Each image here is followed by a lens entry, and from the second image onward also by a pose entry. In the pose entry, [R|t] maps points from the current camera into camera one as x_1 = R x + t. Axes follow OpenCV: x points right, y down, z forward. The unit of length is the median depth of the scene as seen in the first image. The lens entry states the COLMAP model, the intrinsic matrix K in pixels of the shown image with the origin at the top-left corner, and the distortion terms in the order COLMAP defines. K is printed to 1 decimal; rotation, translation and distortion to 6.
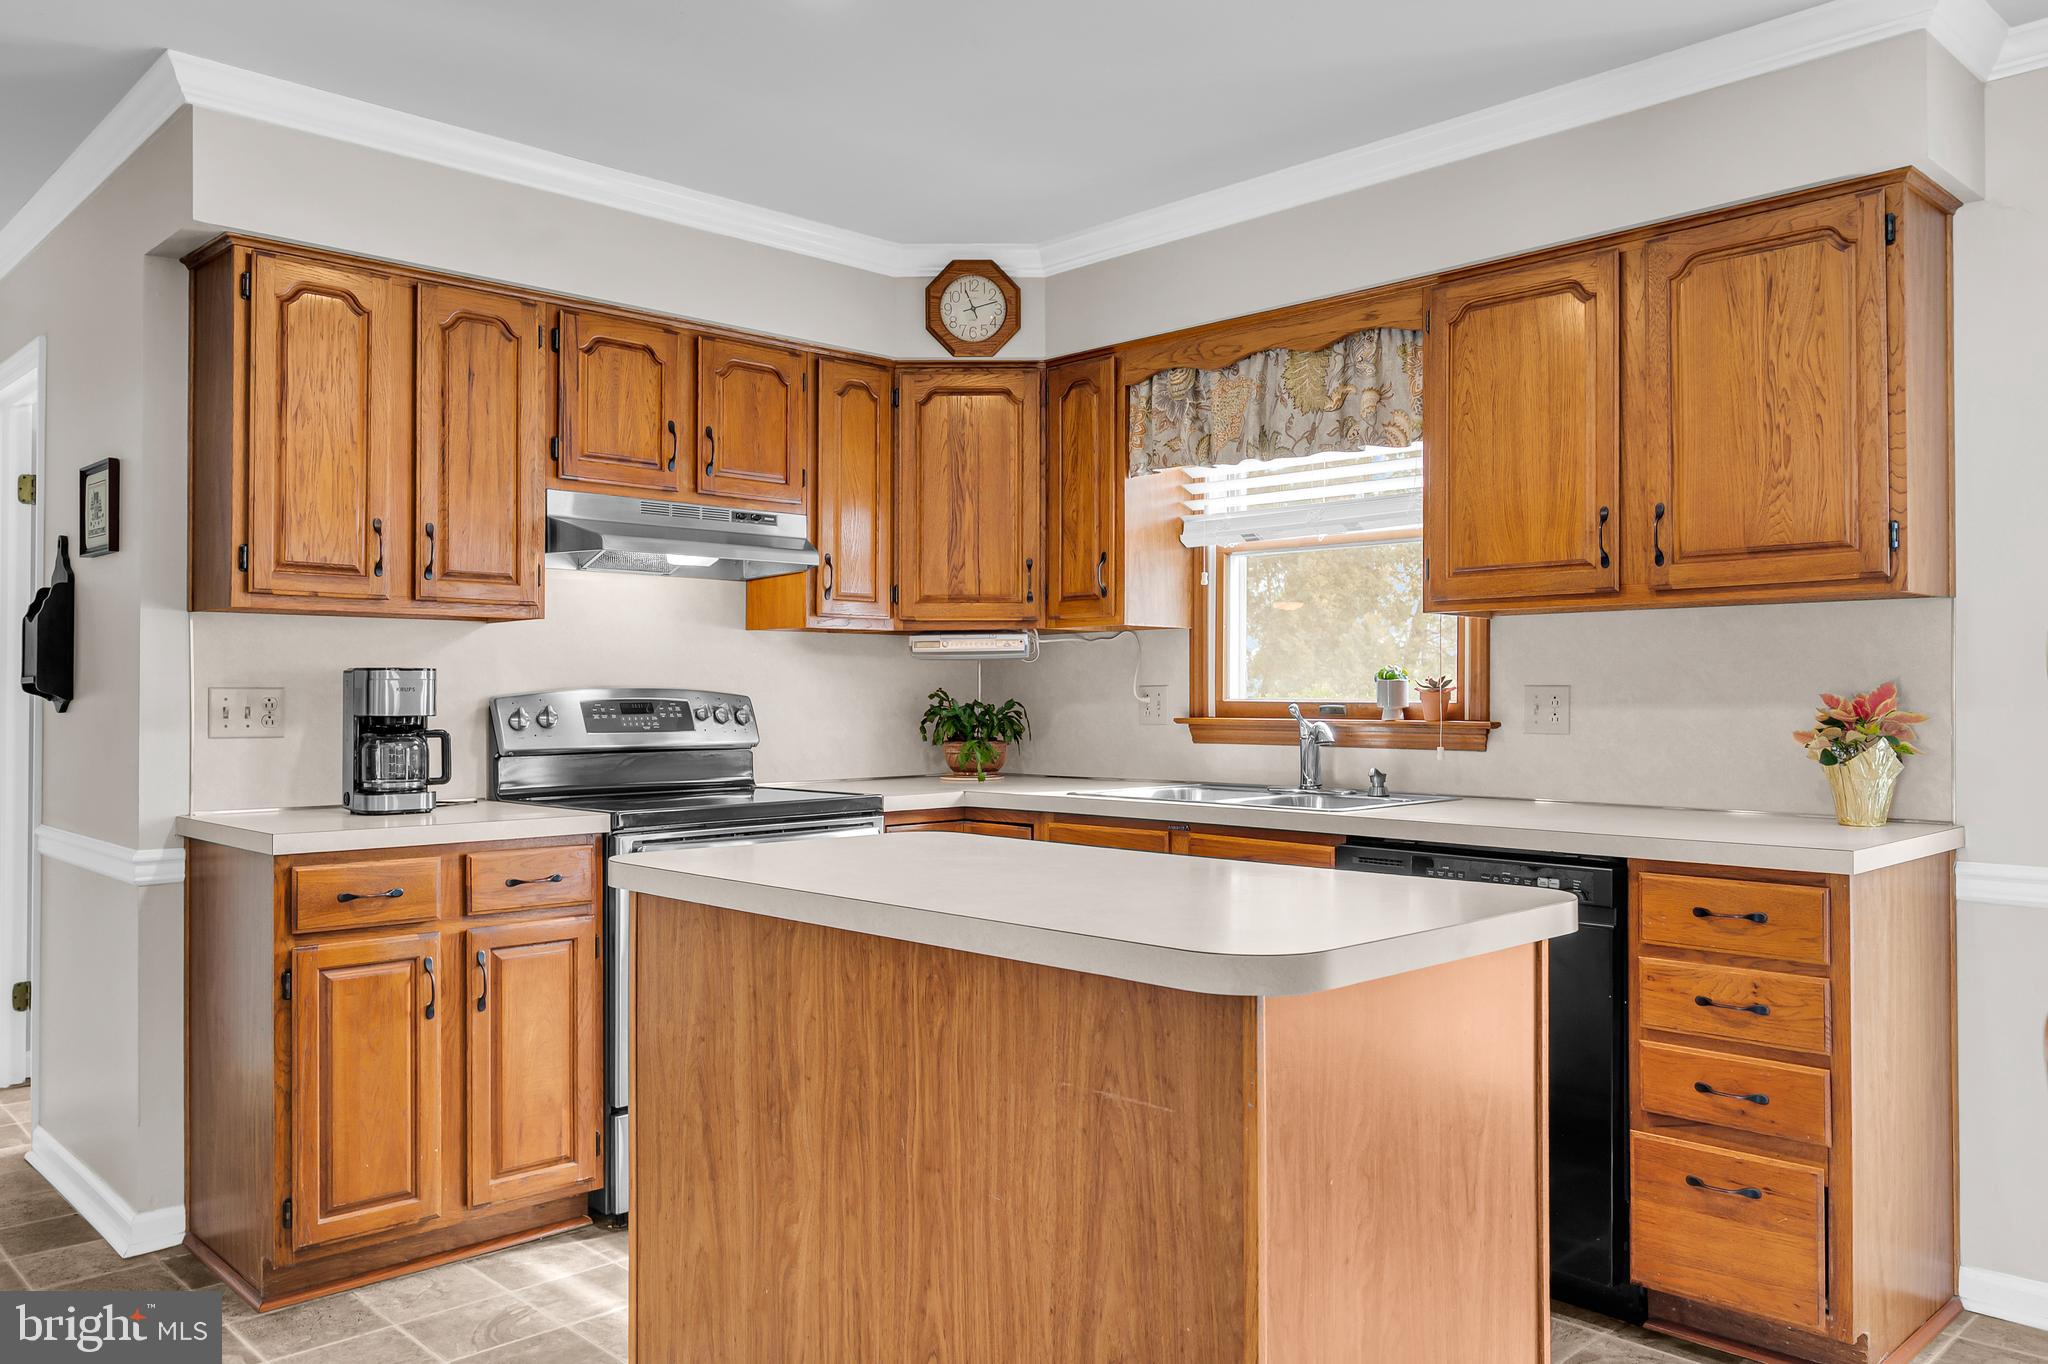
lens RADIAL K [[1521.6, 0, 1028.8], [0, 1521.6, 685.8], [0, 0, 1]] dist [-0.005219, 0.005751]
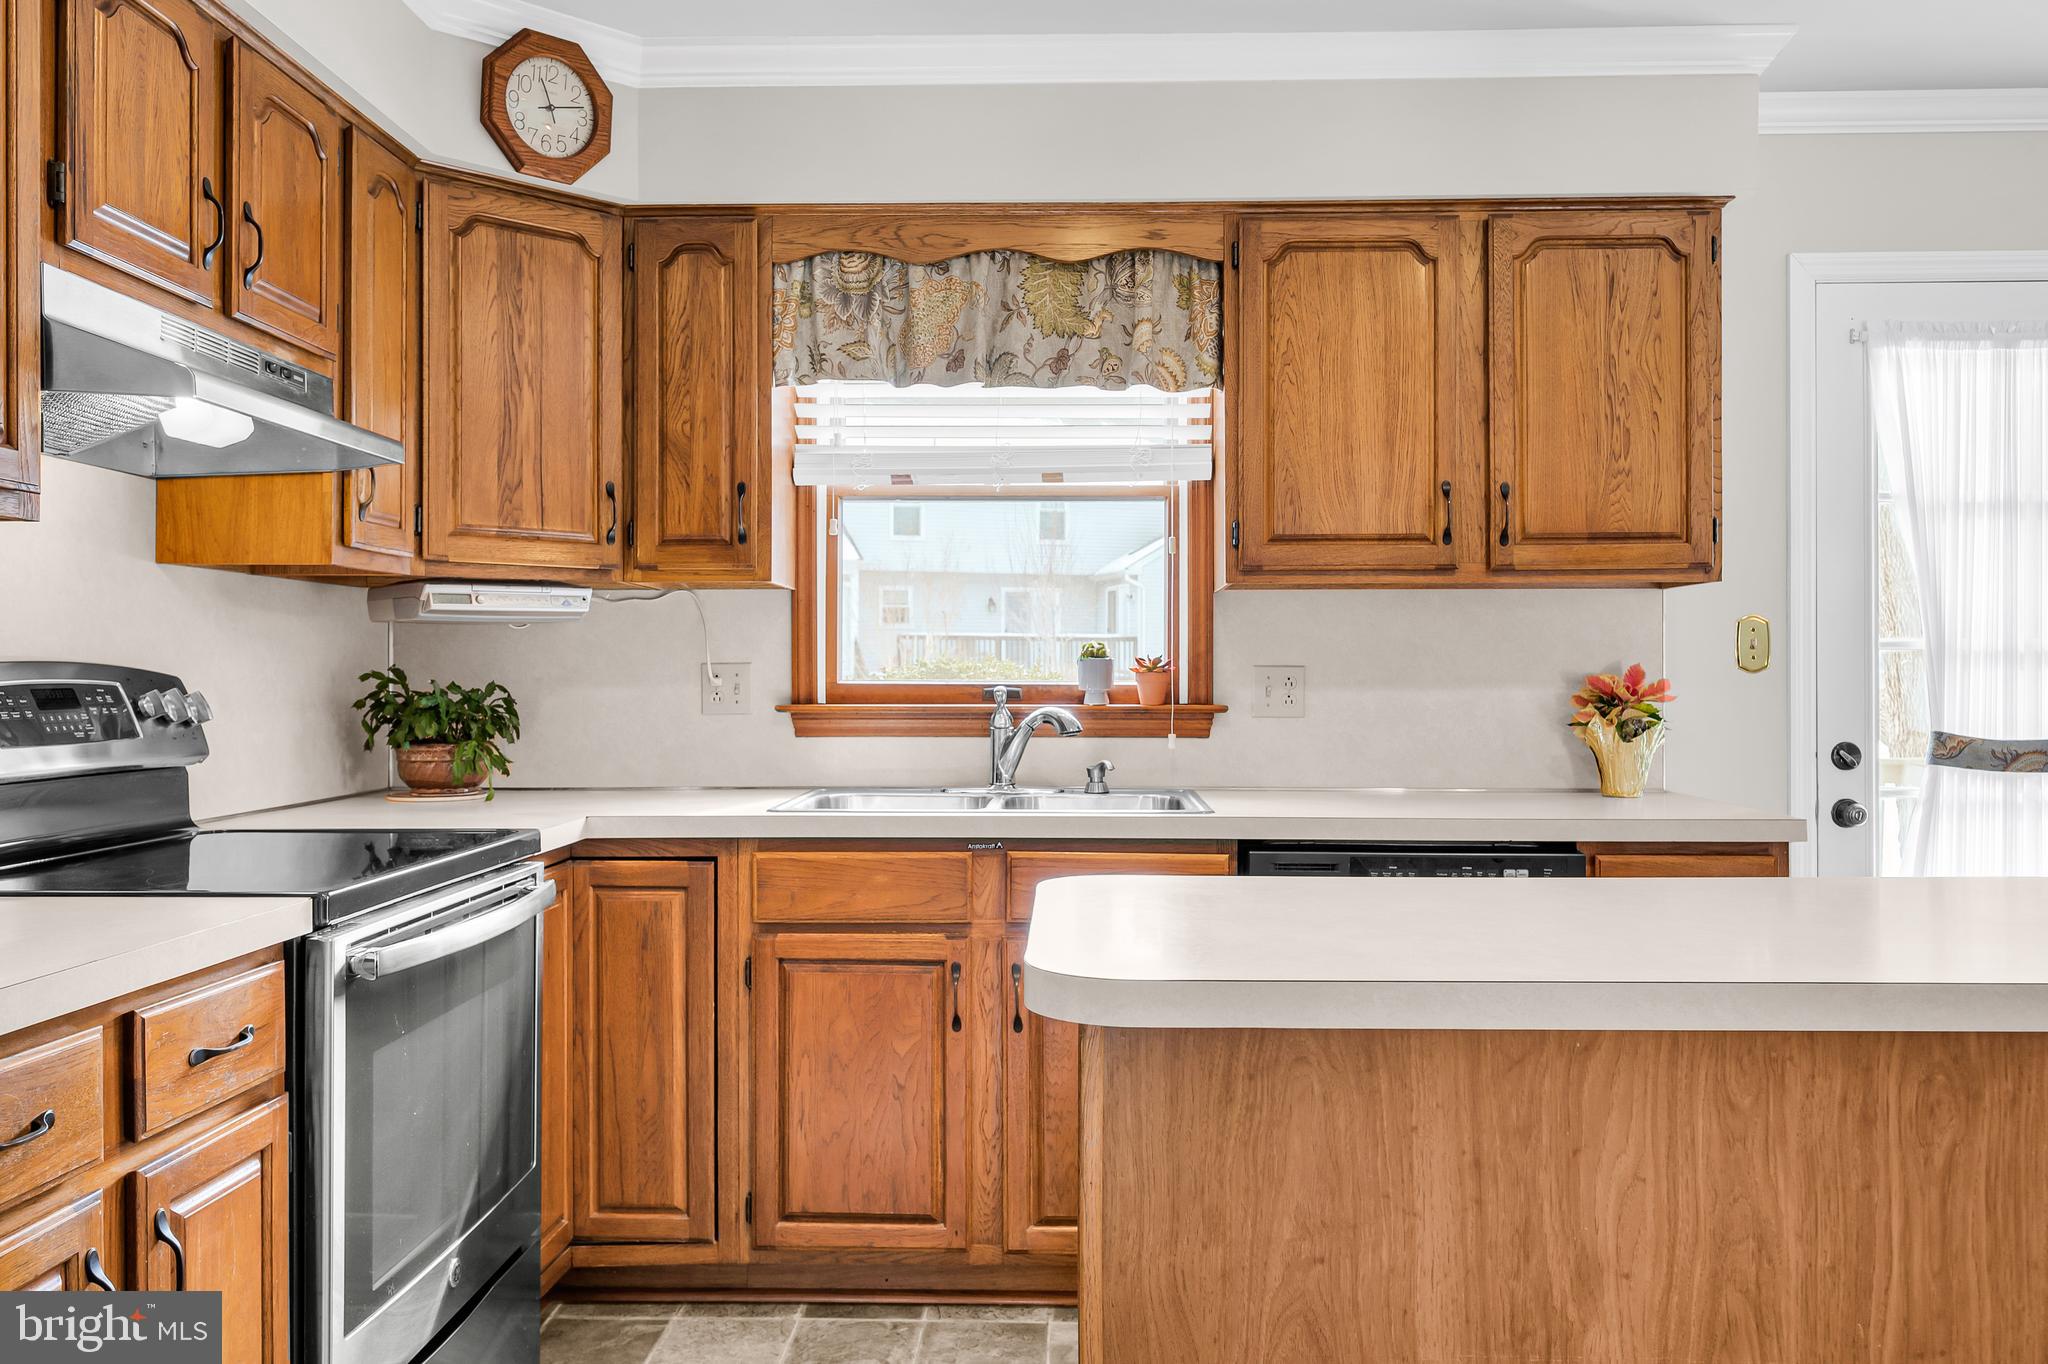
lens RADIAL K [[1595.2, 0, 1026.5], [0, 1595.2, 681.1], [0, 0, 1]] dist [0.003173, -0.009149]
pose [[0.717395, -0.001370, 0.696665, -0.458848], [-0.005047, 0.999962, 0.007164, 0.003059], [-0.696648, -0.008656, 0.717361, 0.404403]]
